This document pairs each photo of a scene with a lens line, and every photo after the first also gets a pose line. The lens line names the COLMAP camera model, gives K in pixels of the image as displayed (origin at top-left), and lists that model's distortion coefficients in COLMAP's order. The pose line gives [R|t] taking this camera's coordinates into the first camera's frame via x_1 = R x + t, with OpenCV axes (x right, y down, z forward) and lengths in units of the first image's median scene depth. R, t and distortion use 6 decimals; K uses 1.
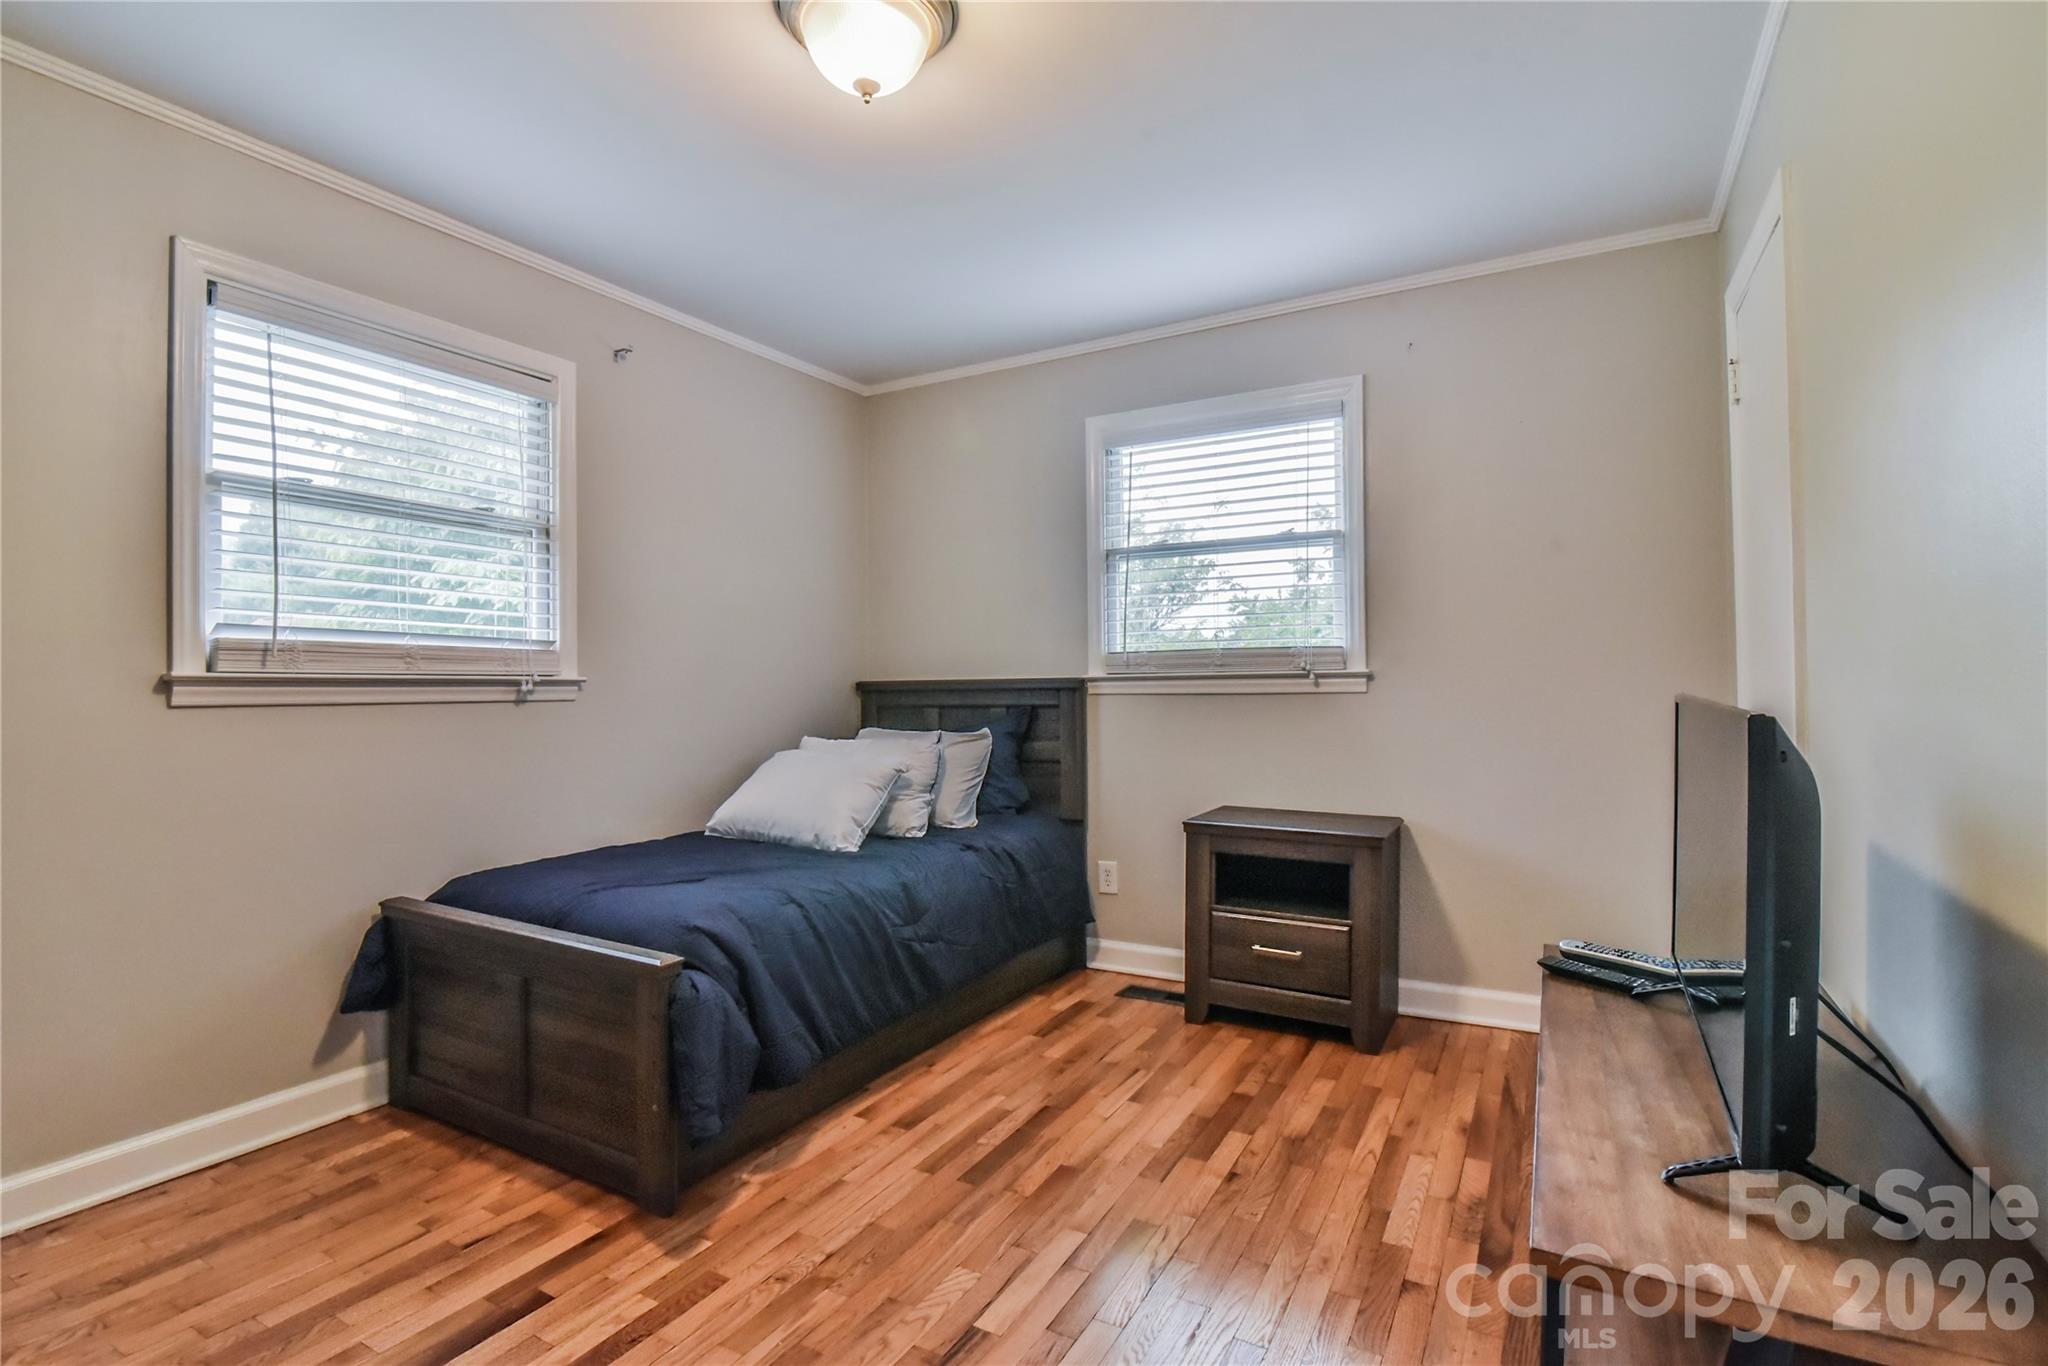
lens RADIAL K [[971.0, 0, 1022.2], [0, 971.0, 690.7], [0, 0, 1]] dist [-0.004225, -0.000285]
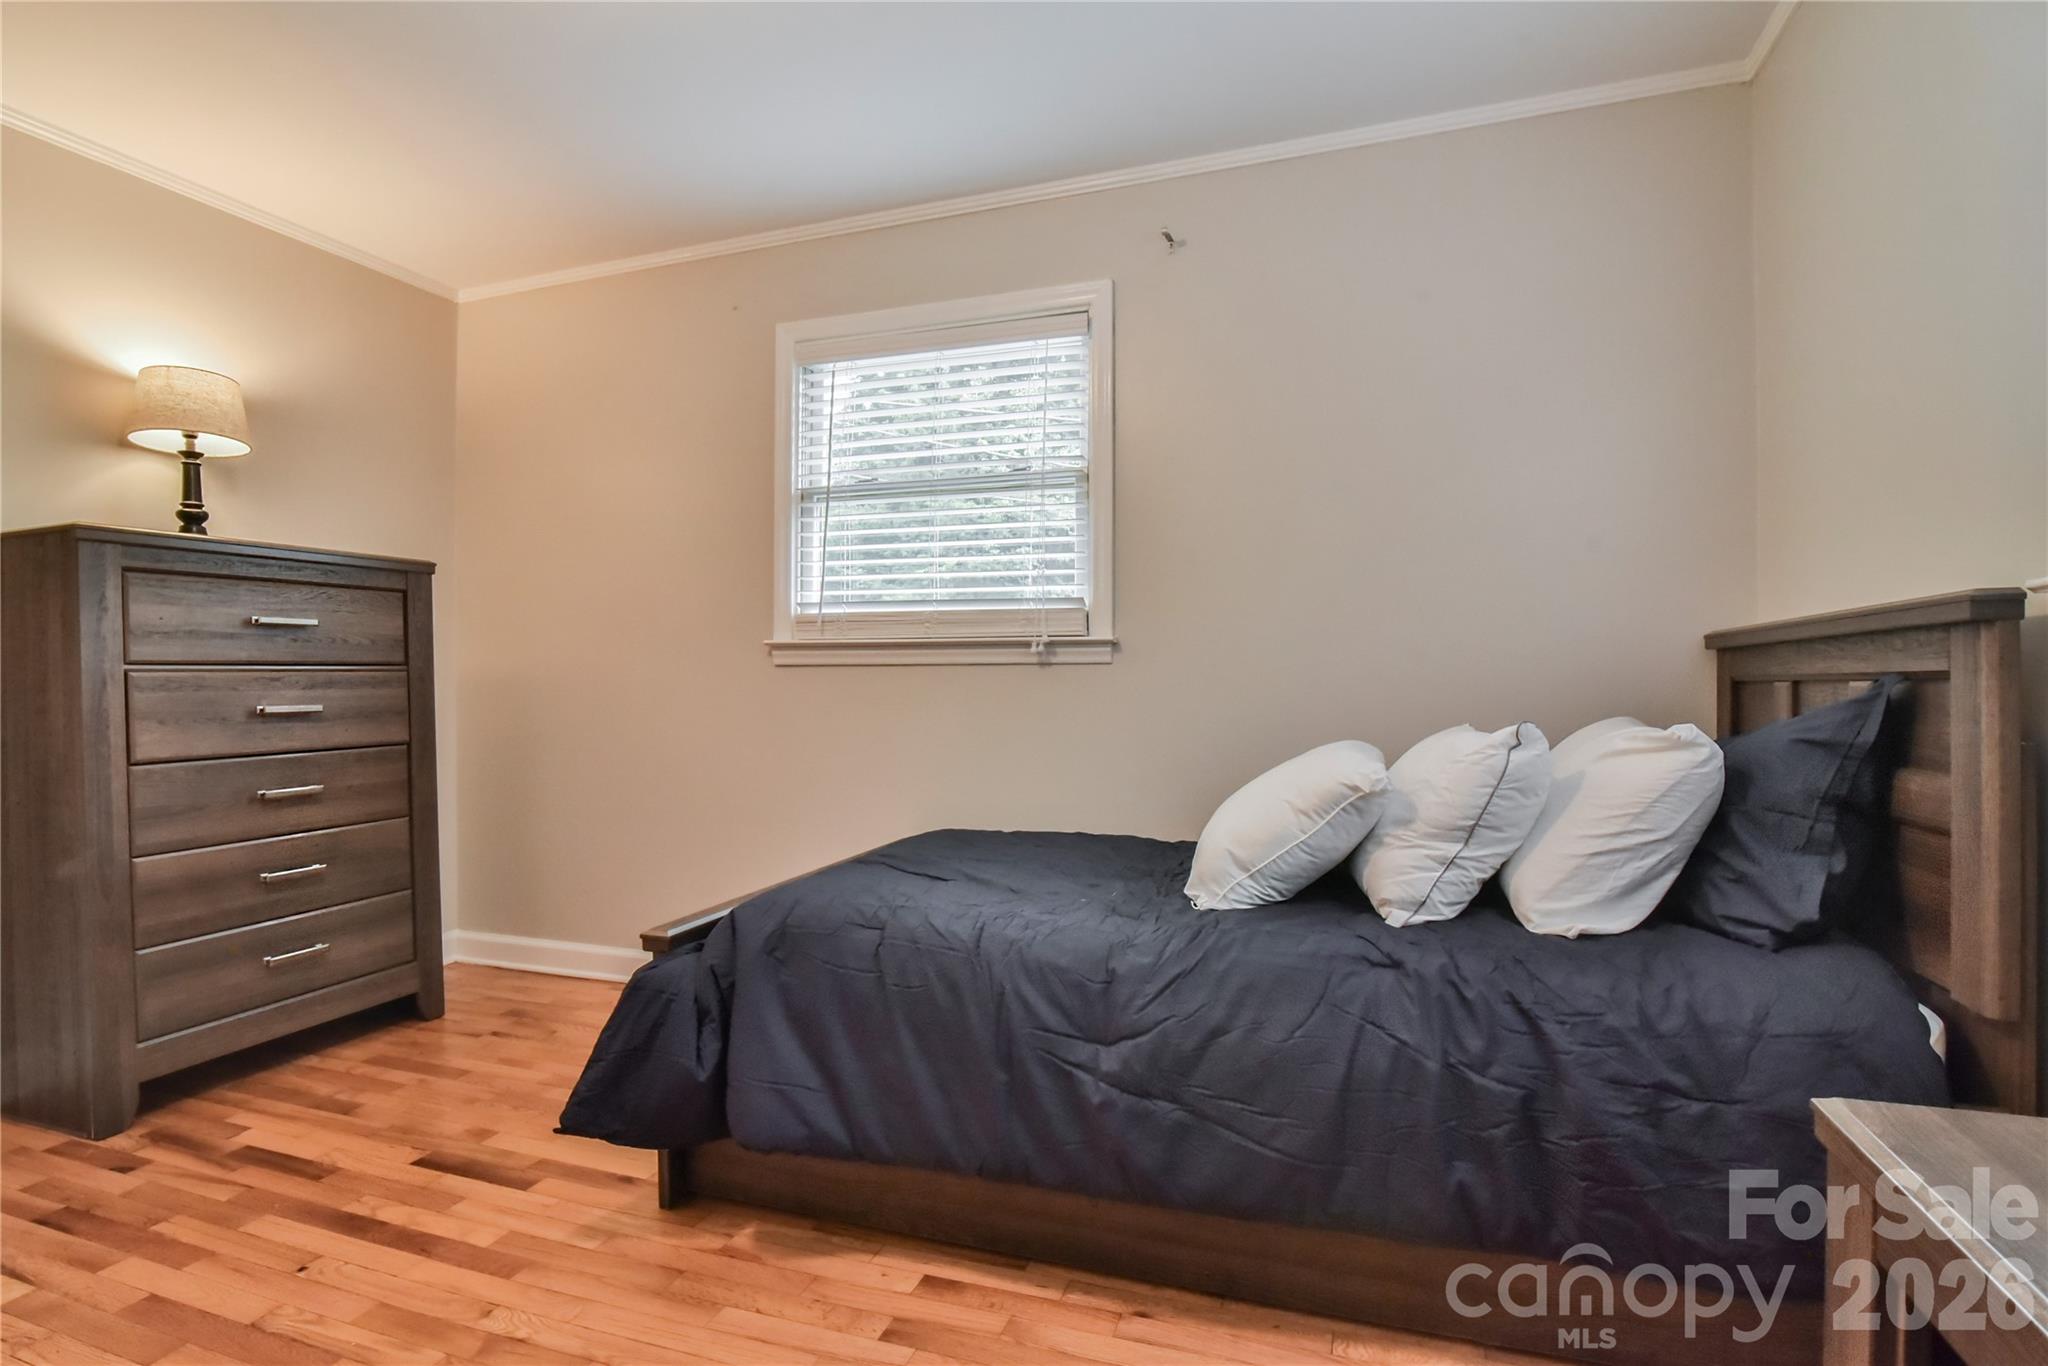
lens RADIAL K [[980.1, 0, 1030.2], [0, 980.1, 679.3], [0, 0, 1]] dist [-0.015730, 0.001074]
pose [[0.187525, 0.004562, -0.982249, 0.435950], [-0.001522, 0.999989, 0.004354, 0.022588], [0.982259, 0.000678, 0.187530, 0.829809]]
